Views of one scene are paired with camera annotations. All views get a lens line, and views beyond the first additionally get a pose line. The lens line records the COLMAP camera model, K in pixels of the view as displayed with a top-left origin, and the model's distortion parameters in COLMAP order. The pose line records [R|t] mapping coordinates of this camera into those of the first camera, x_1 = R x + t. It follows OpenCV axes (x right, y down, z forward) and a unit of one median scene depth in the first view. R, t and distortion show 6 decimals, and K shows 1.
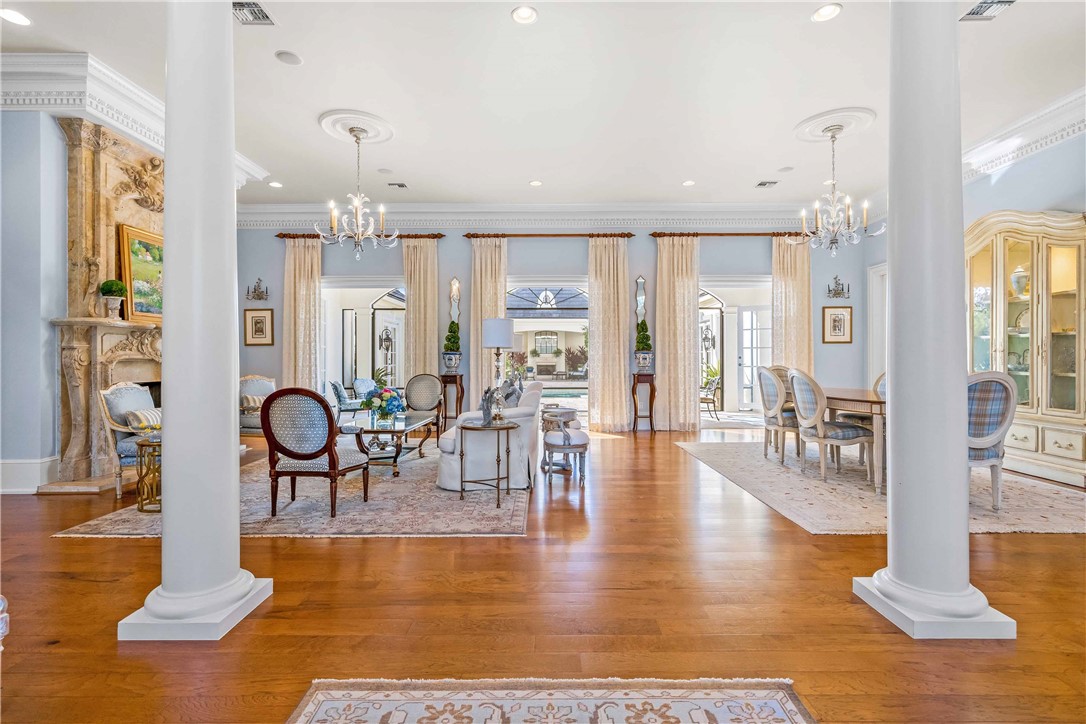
lens RADIAL K [[501.4, 0, 536.9], [0, 501.4, 360.0], [0, 0, 1]] dist [-0.005804, 0.002864]
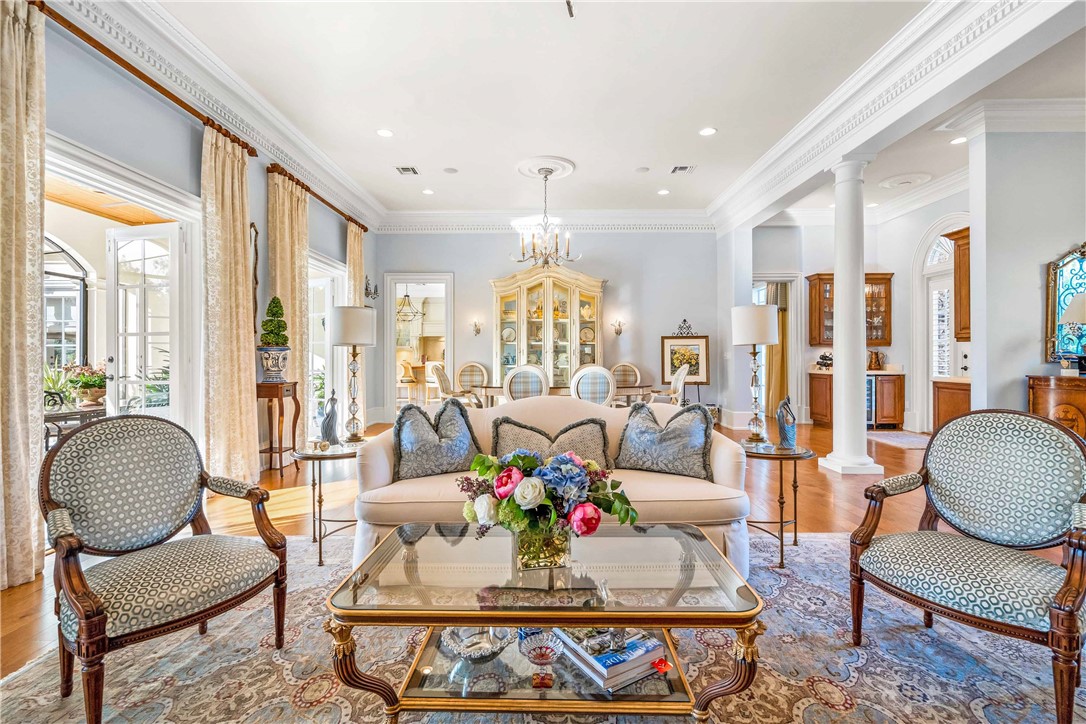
lens RADIAL K [[501.4, 0, 537.6], [0, 501.4, 354.3], [0, 0, 1]] dist [-0.005804, 0.002864]
pose [[-0.000804, 0.002907, 0.999995, -0.615028], [0.004352, 0.999986, -0.002904, -0.007837], [-0.999990, 0.004349, -0.000817, 0.987274]]
